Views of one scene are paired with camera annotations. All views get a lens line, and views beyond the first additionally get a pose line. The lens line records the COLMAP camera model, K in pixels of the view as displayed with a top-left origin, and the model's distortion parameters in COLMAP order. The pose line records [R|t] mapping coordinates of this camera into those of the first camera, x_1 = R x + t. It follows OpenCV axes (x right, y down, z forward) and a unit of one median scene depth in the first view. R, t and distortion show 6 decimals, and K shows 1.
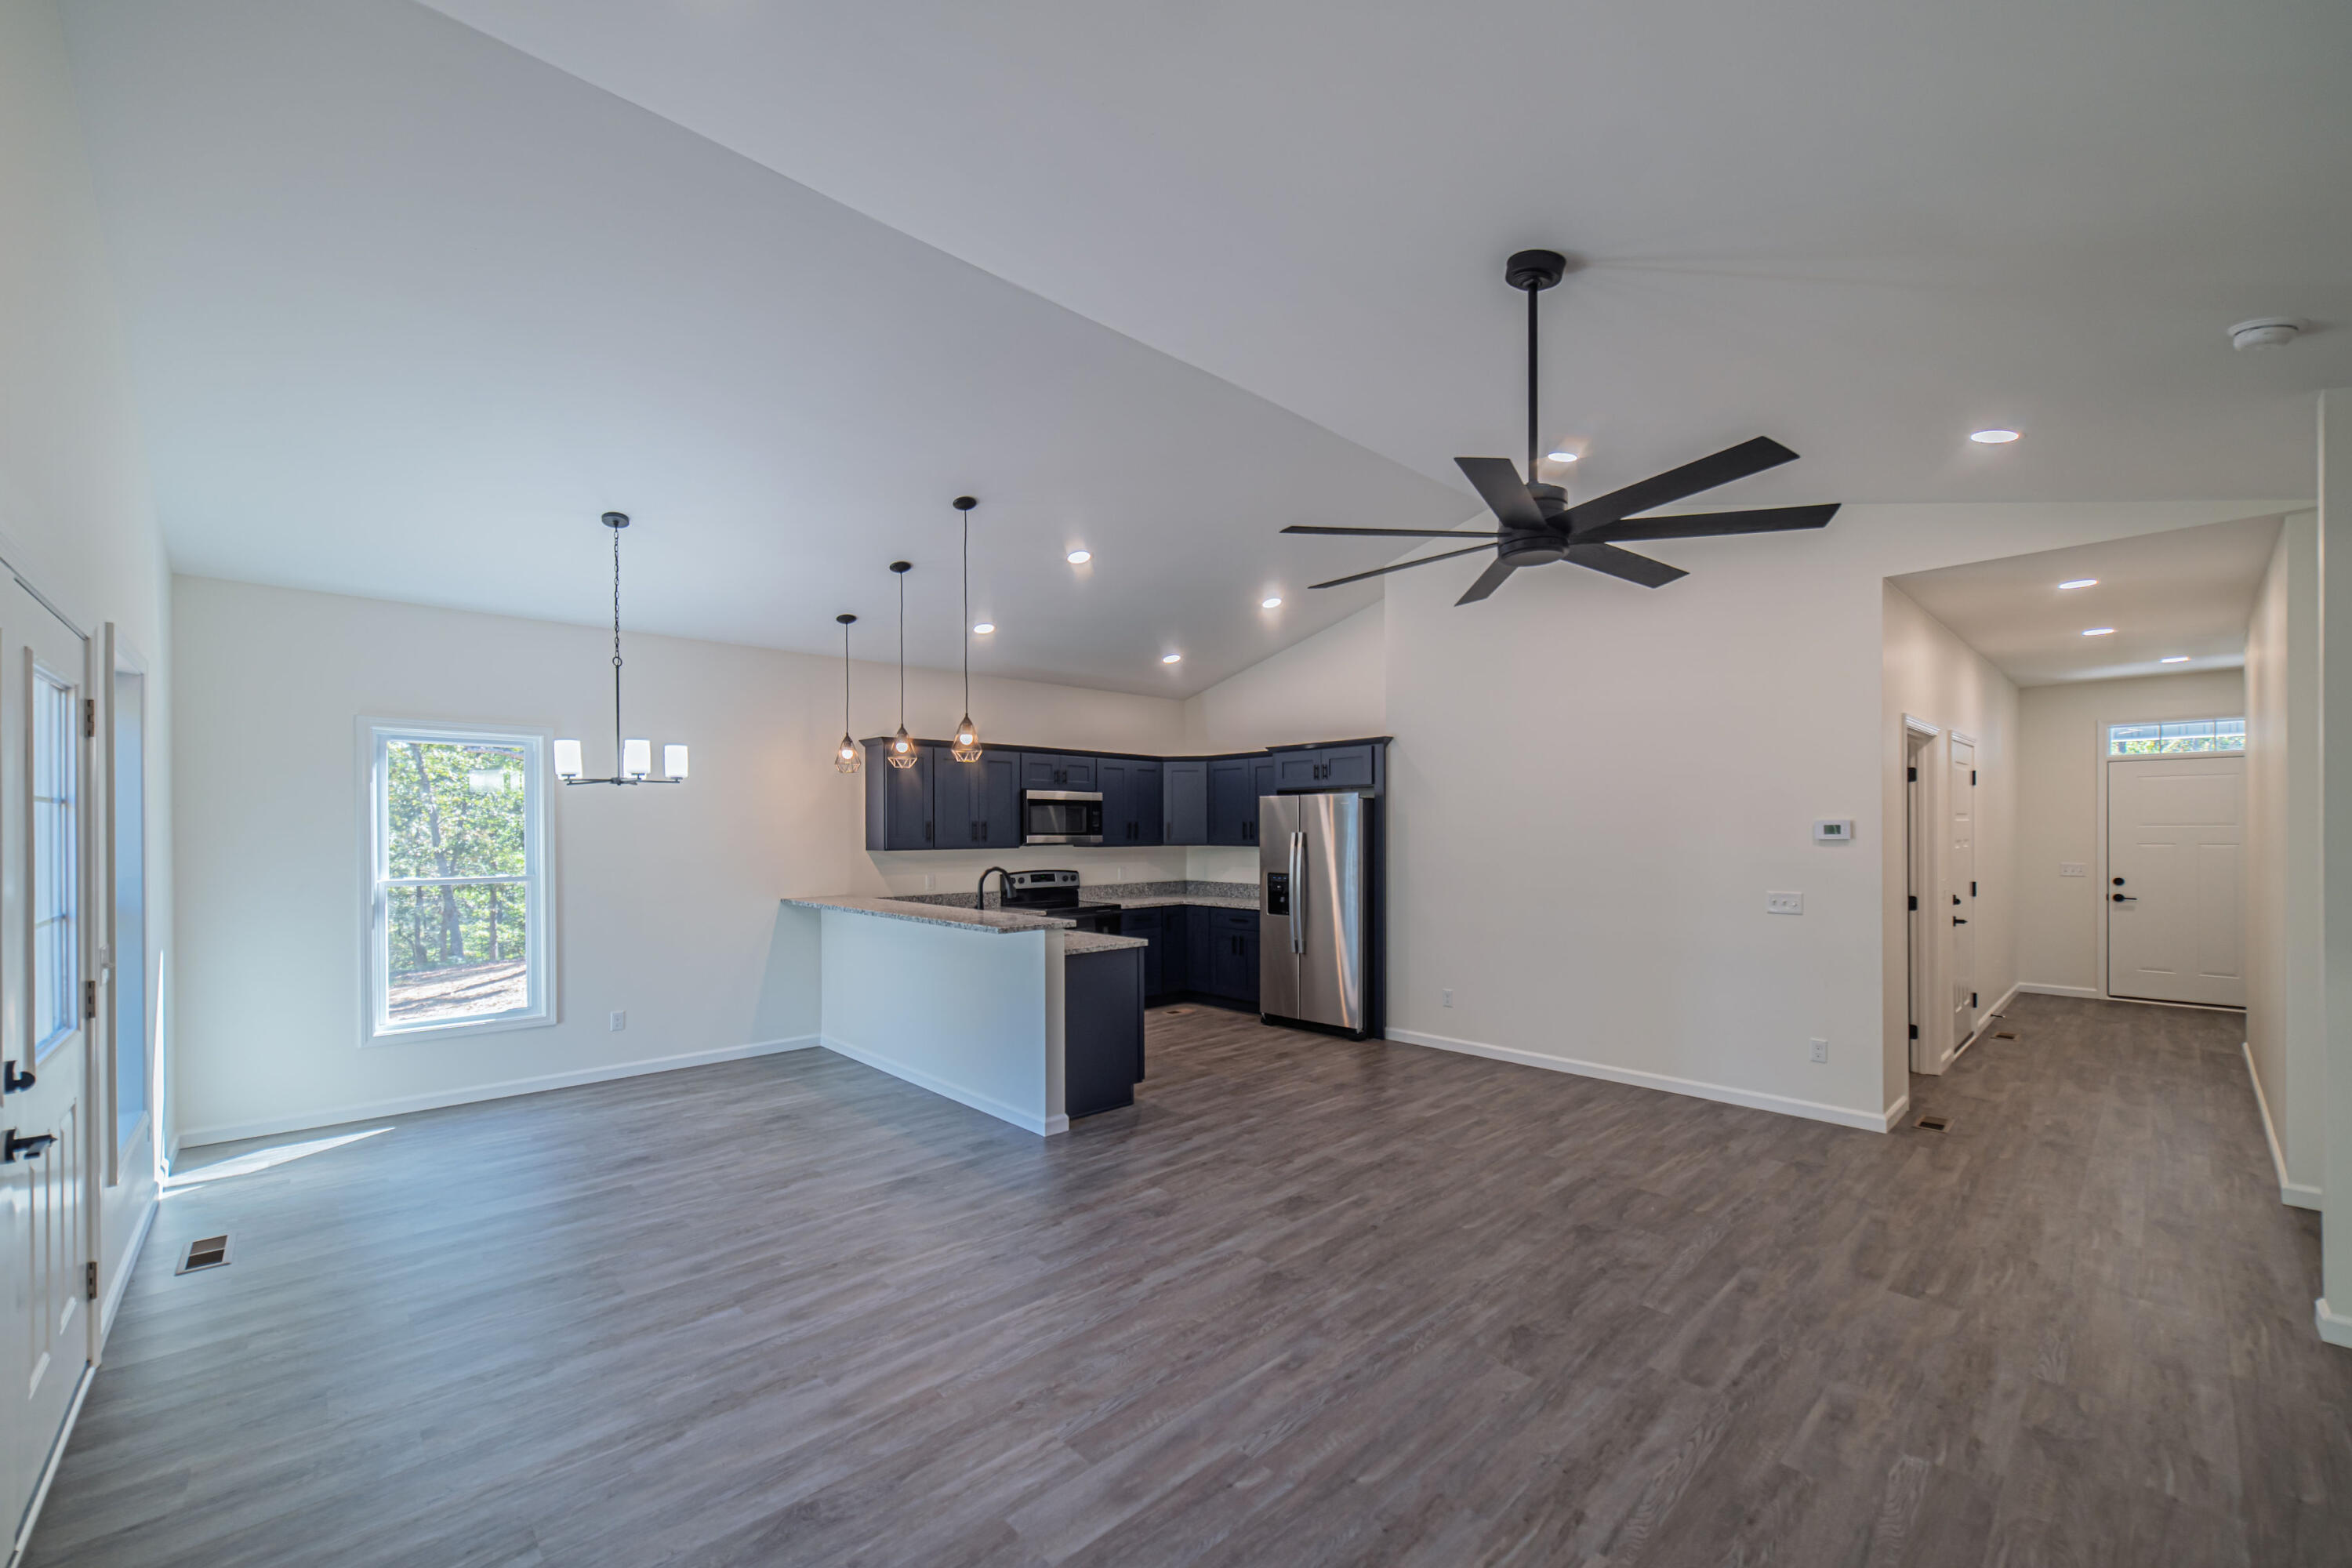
lens RADIAL K [[942.8, 0, 1167.0], [0, 942.8, 831.0], [0, 0, 1]] dist [0.001720, -0.000001]
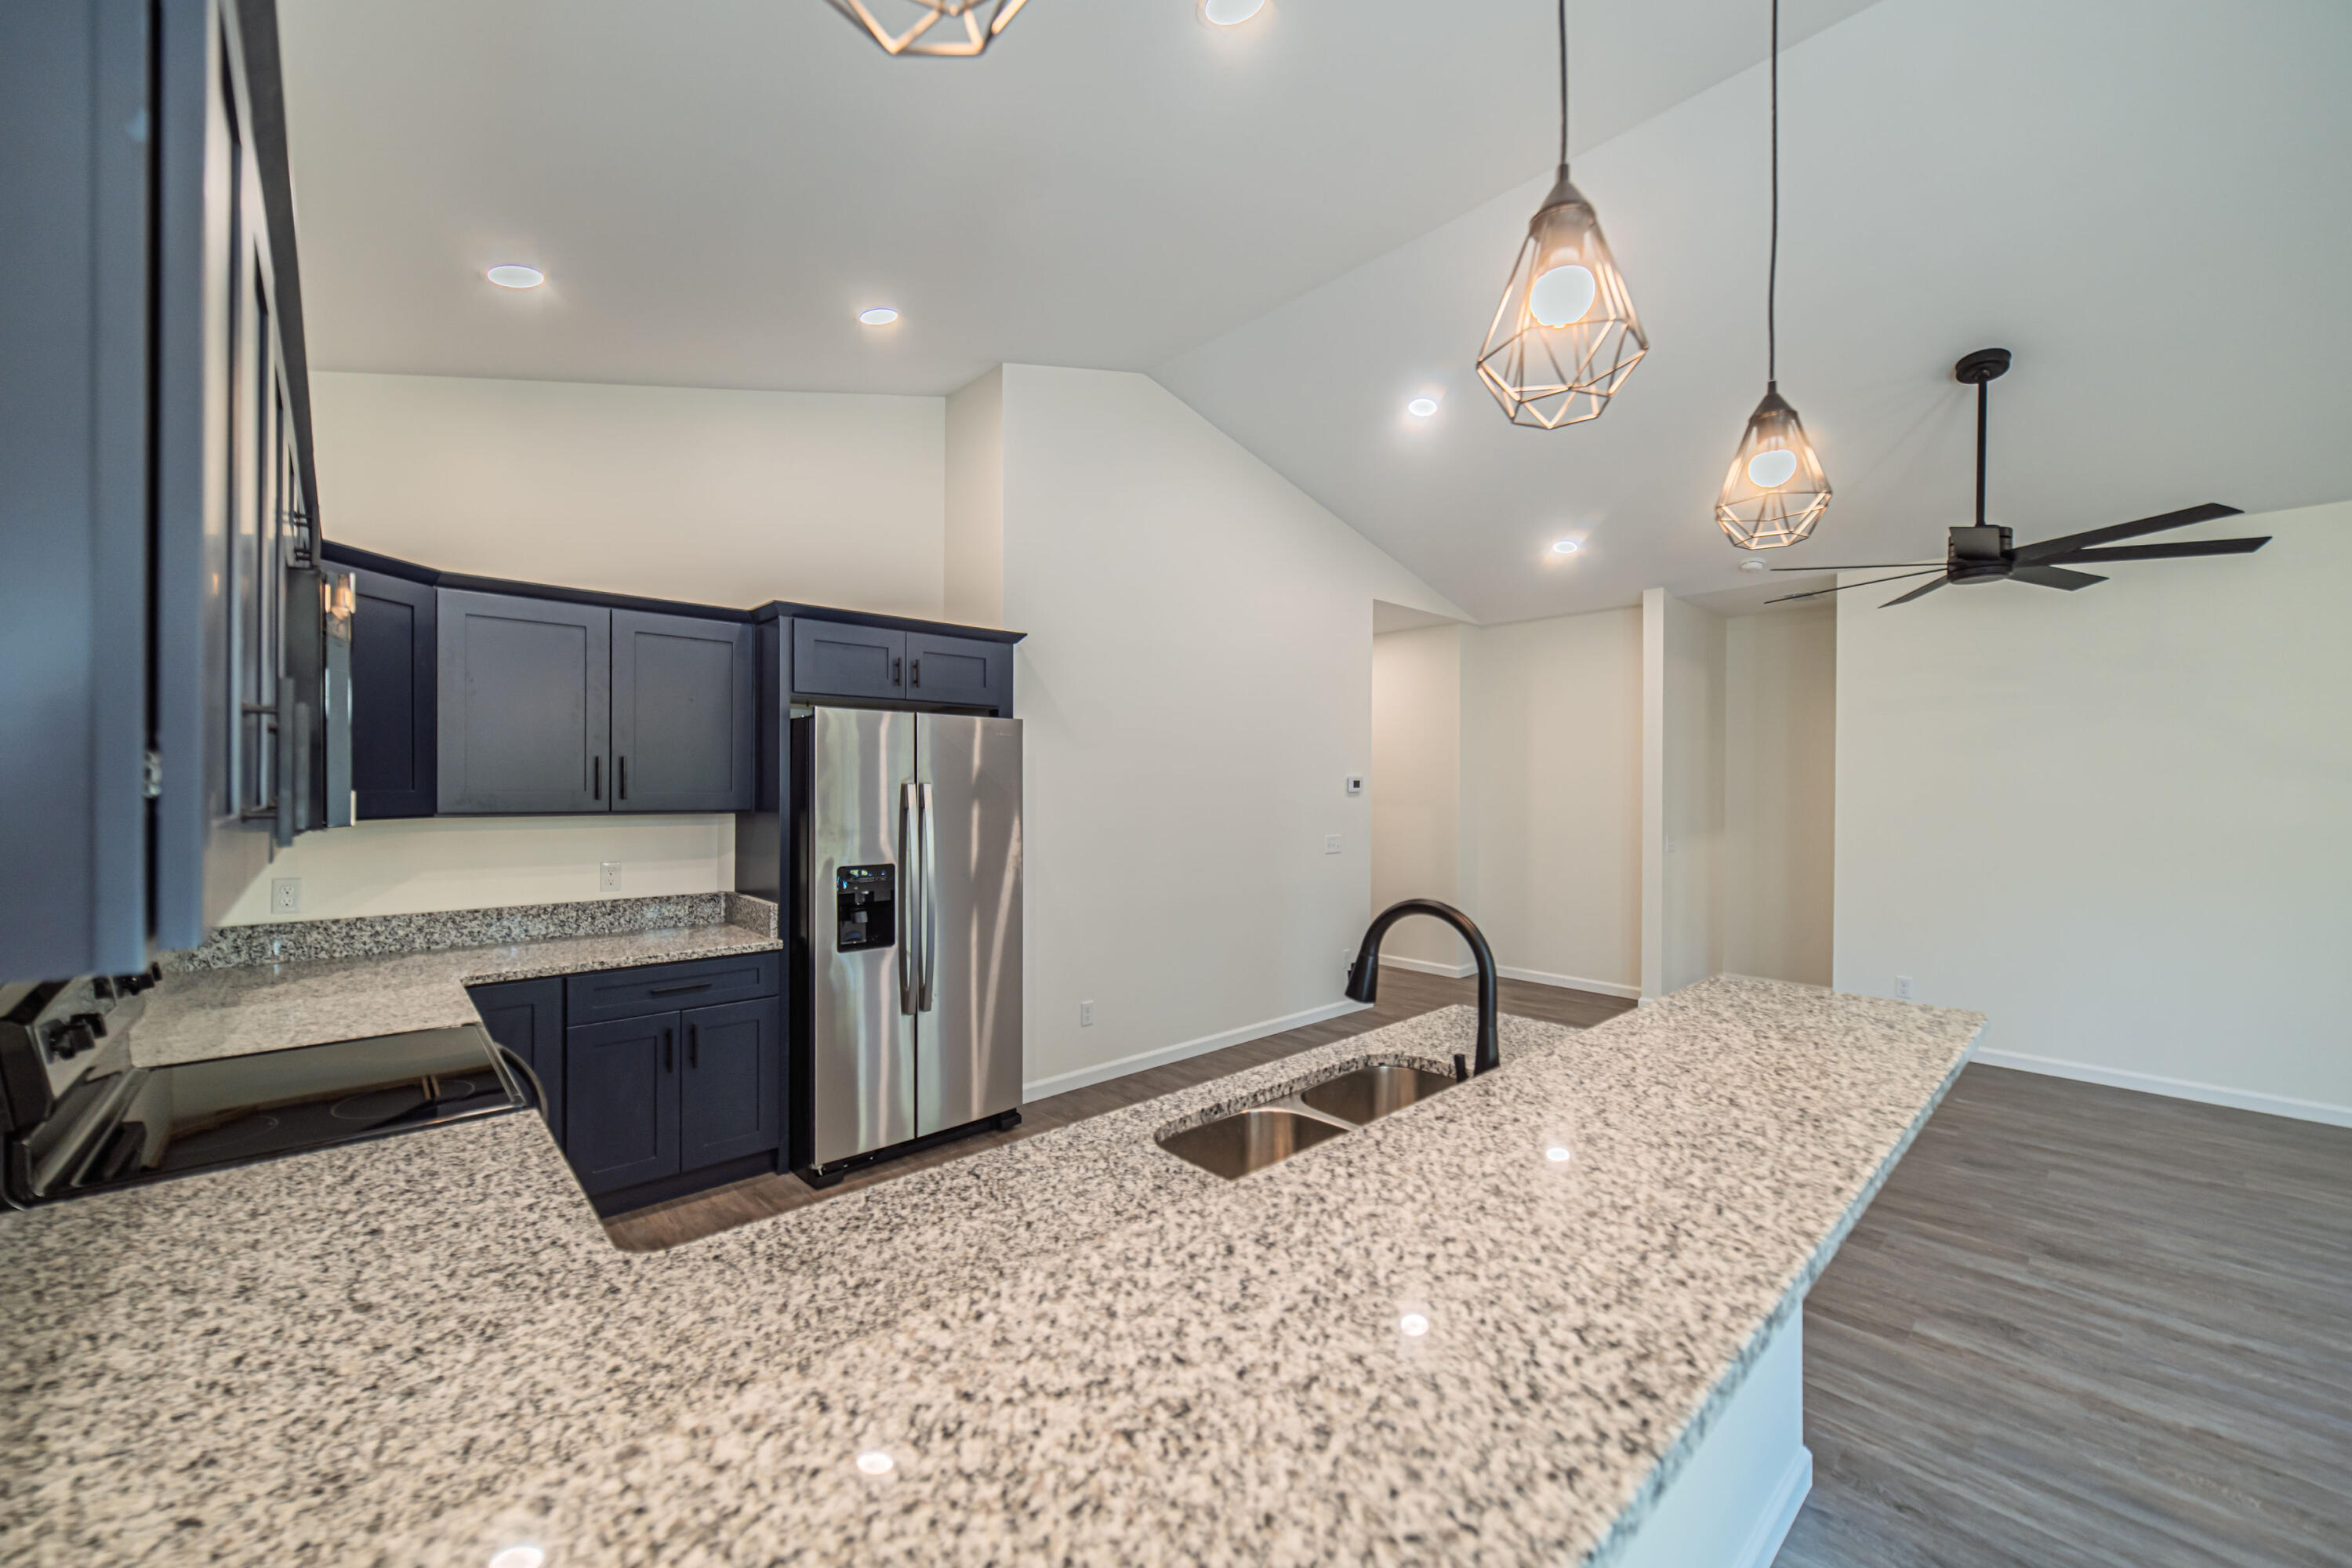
lens RADIAL K [[892.7, 0, 1172.2], [0, 892.7, 795.5], [0, 0, 1]] dist [0.000821, -0.000056]
pose [[0.013307, 0.002785, 0.999908, -0.428633], [0.004099, 0.999988, -0.002840, 0.014475], [-0.999903, 0.004136, 0.013296, 1.034652]]
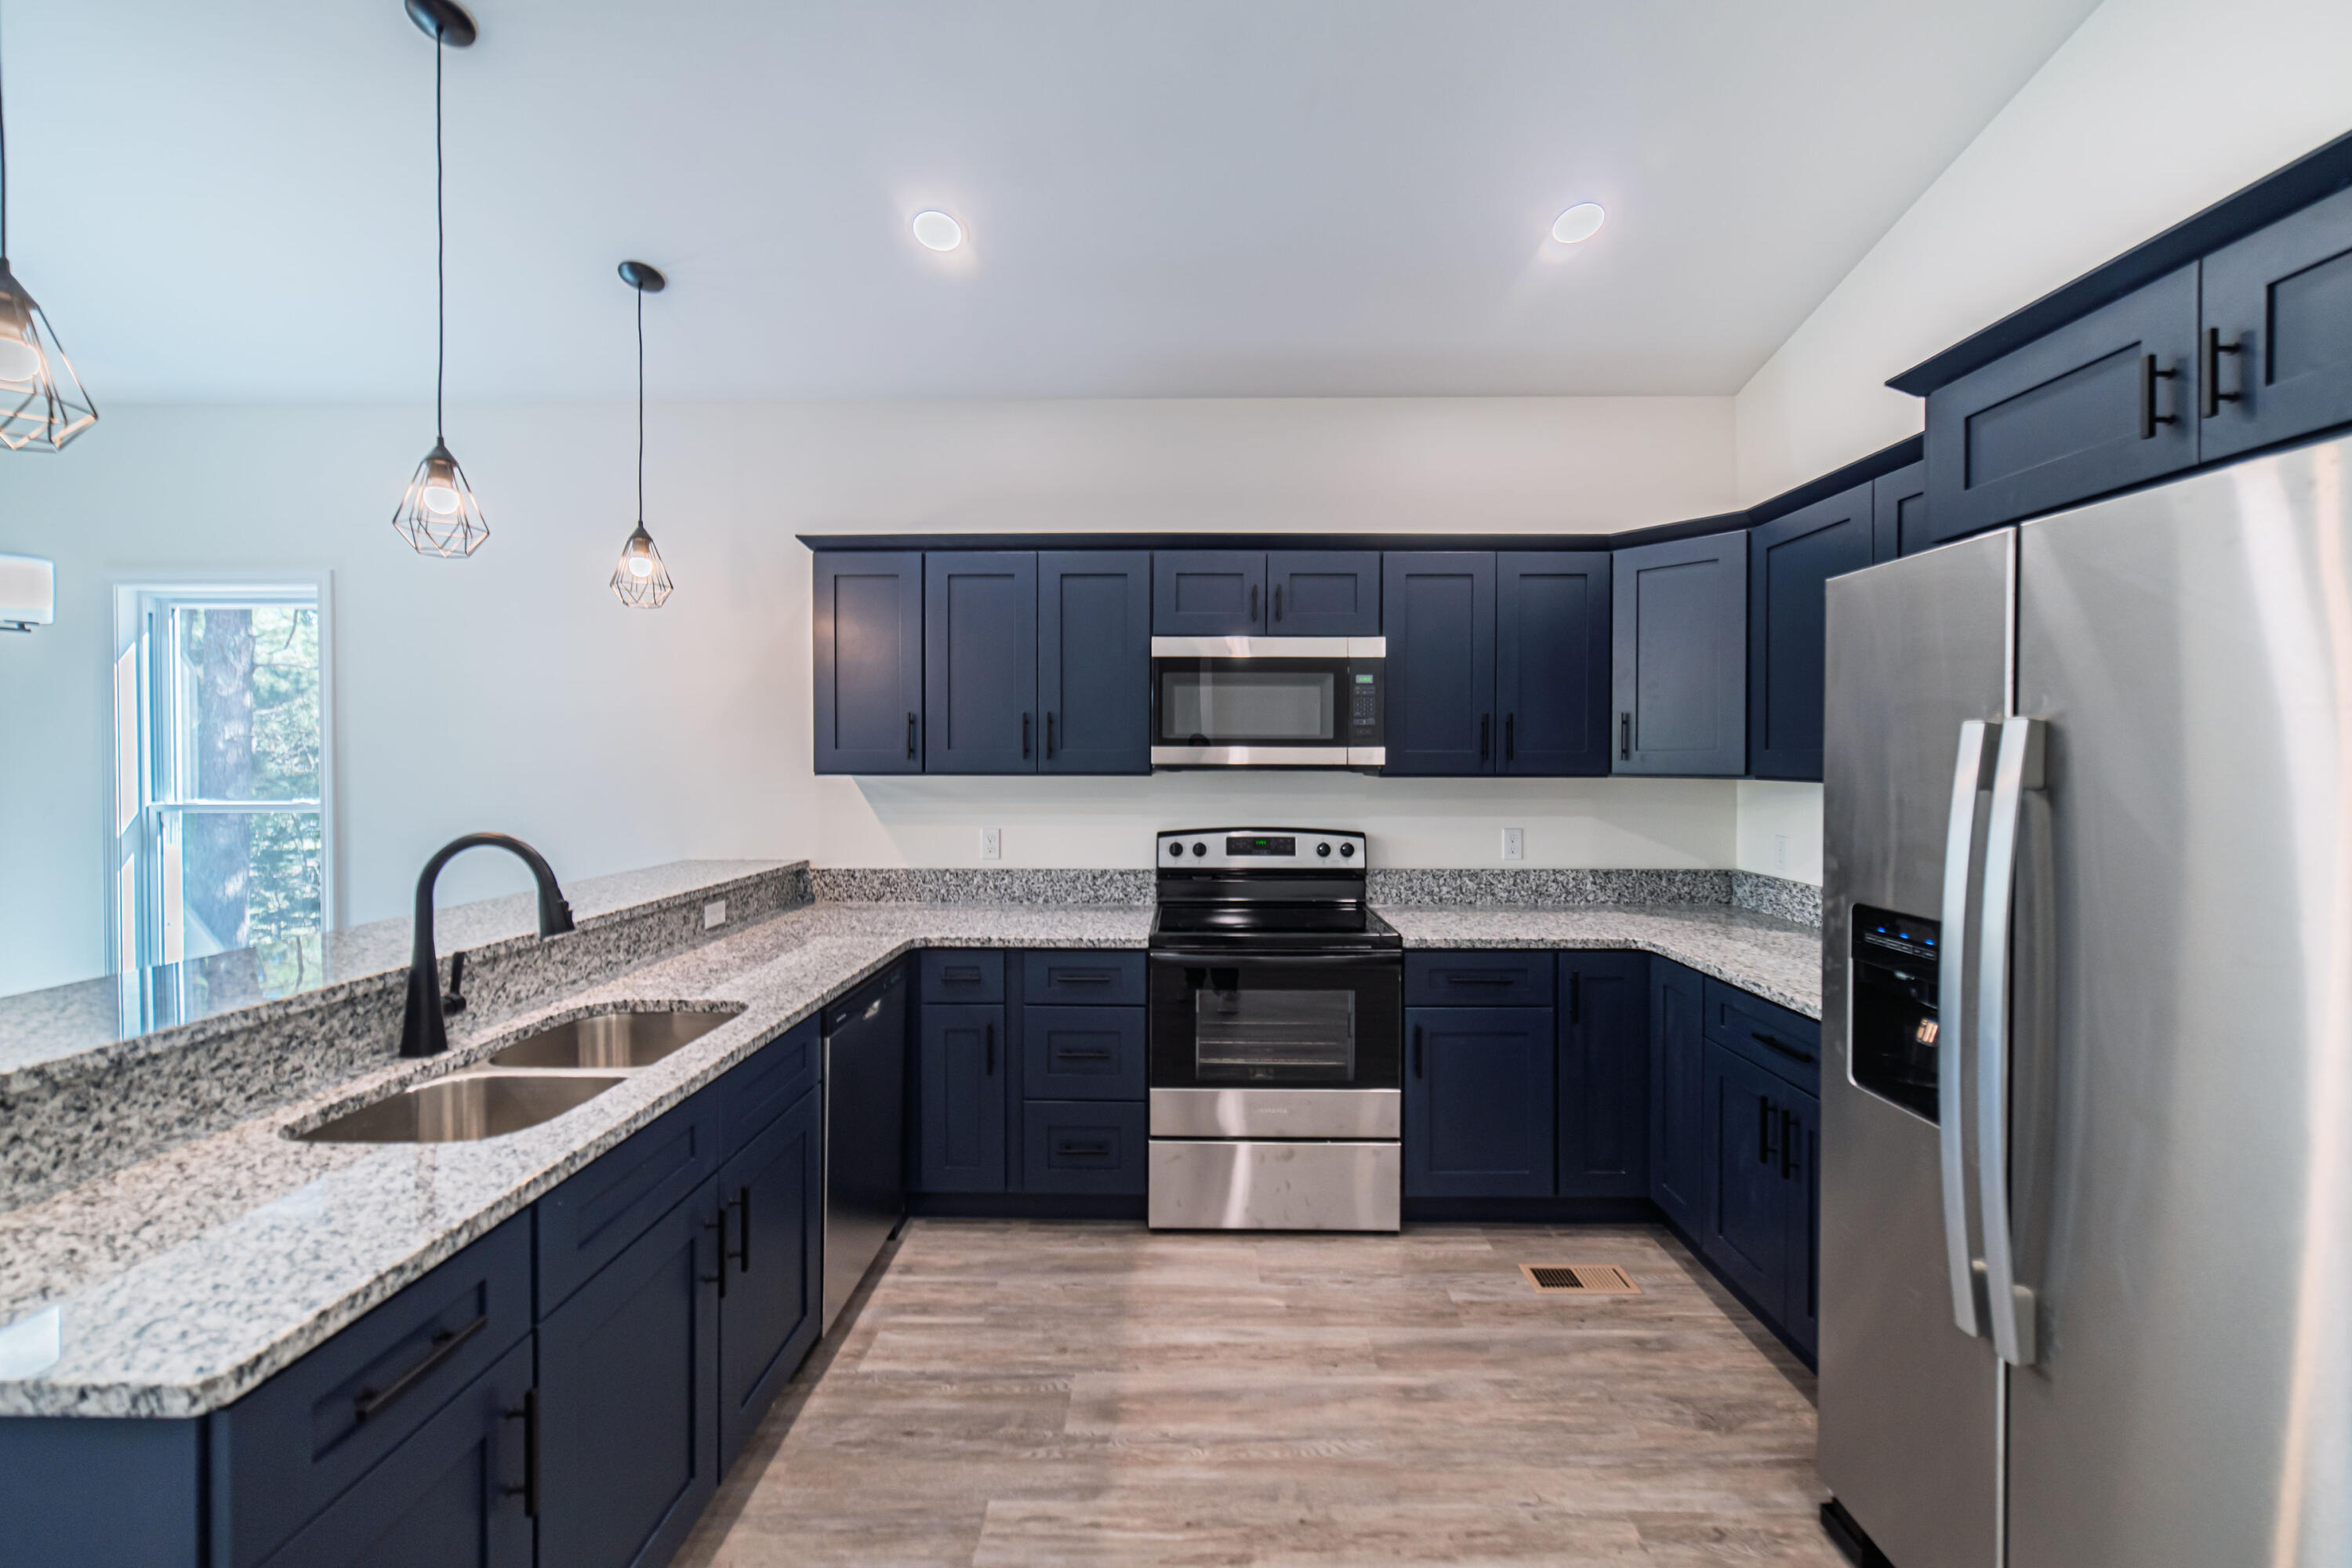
lens RADIAL K [[911.2, 0, 1193.6], [0, 911.2, 784.9], [0, 0, 1]] dist [0.001332, 0.000079]
pose [[0.733861, 0.023847, -0.678881, 0.177486], [-0.002628, 0.999476, 0.032267, 0.011339], [0.679295, -0.021895, 0.733539, 0.916141]]
